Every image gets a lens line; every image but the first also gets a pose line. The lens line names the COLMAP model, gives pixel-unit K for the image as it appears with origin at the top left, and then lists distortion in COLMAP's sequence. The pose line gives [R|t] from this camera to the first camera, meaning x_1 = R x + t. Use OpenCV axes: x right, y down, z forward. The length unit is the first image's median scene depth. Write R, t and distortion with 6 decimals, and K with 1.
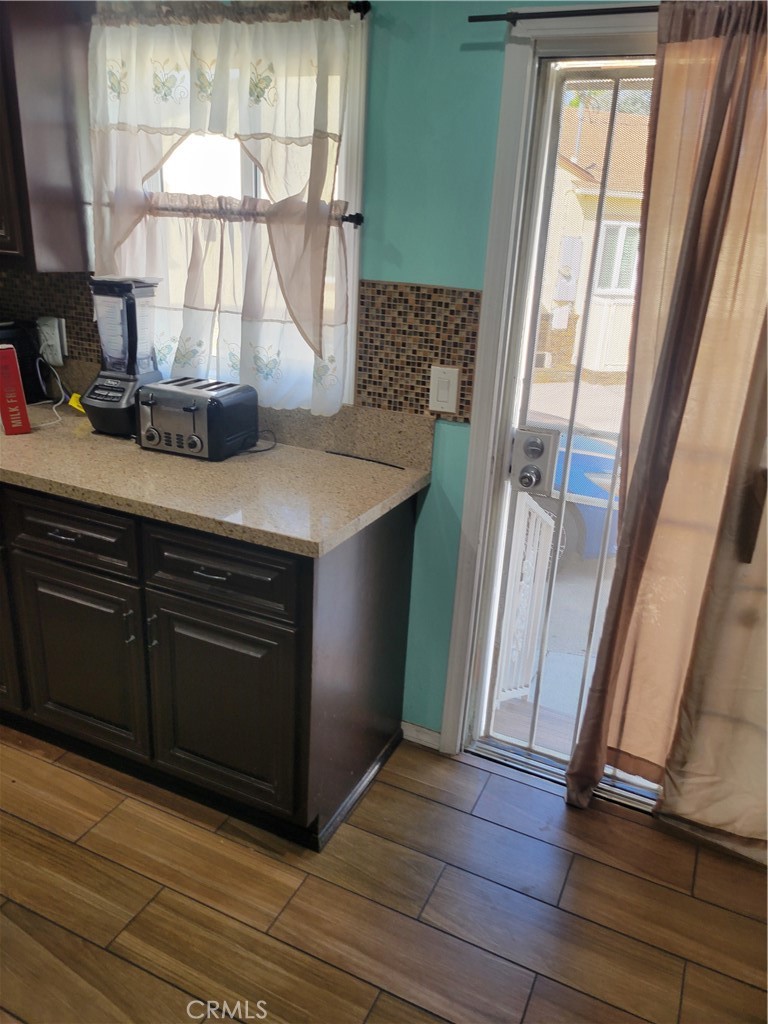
lens RADIAL K [[770.2, 0, 382.7], [0, 770.2, 510.4], [0, 0, 1]] dist [0.050134, -0.035805]
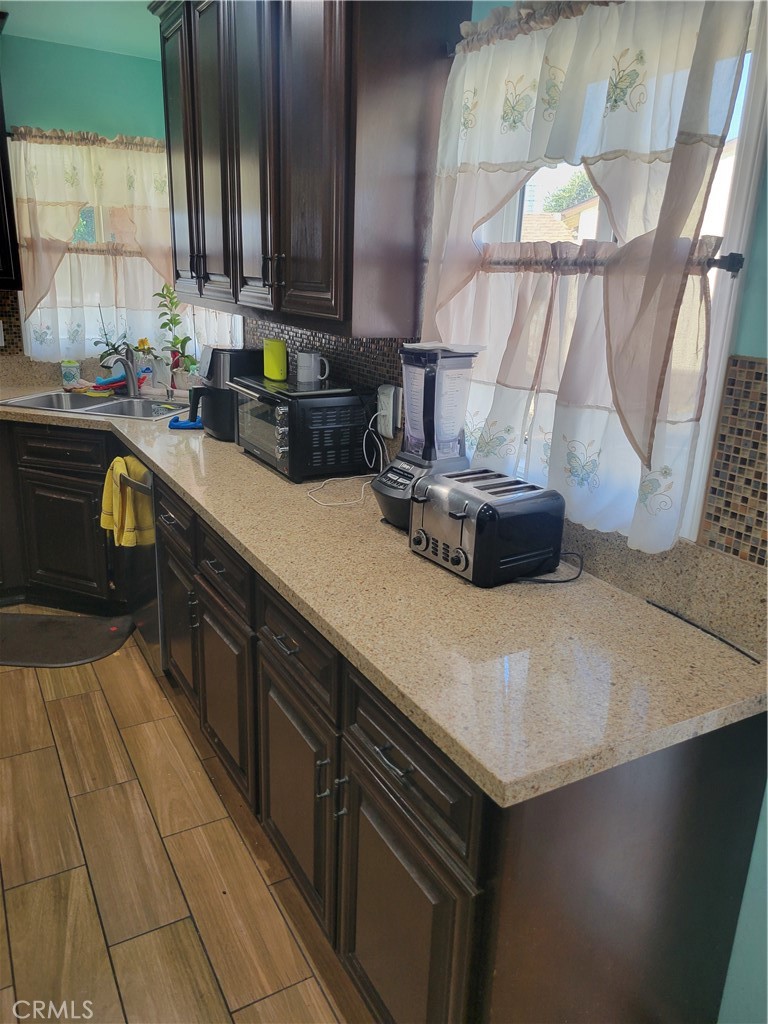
lens RADIAL K [[770.2, 0, 368.4], [0, 770.2, 510.3], [0, 0, 1]] dist [0.050134, -0.035805]
pose [[0.809832, 0.145390, -0.568360, 0.108235], [-0.185260, 0.982609, -0.012611, -0.105485], [0.556642, 0.115507, 0.822683, 0.308440]]
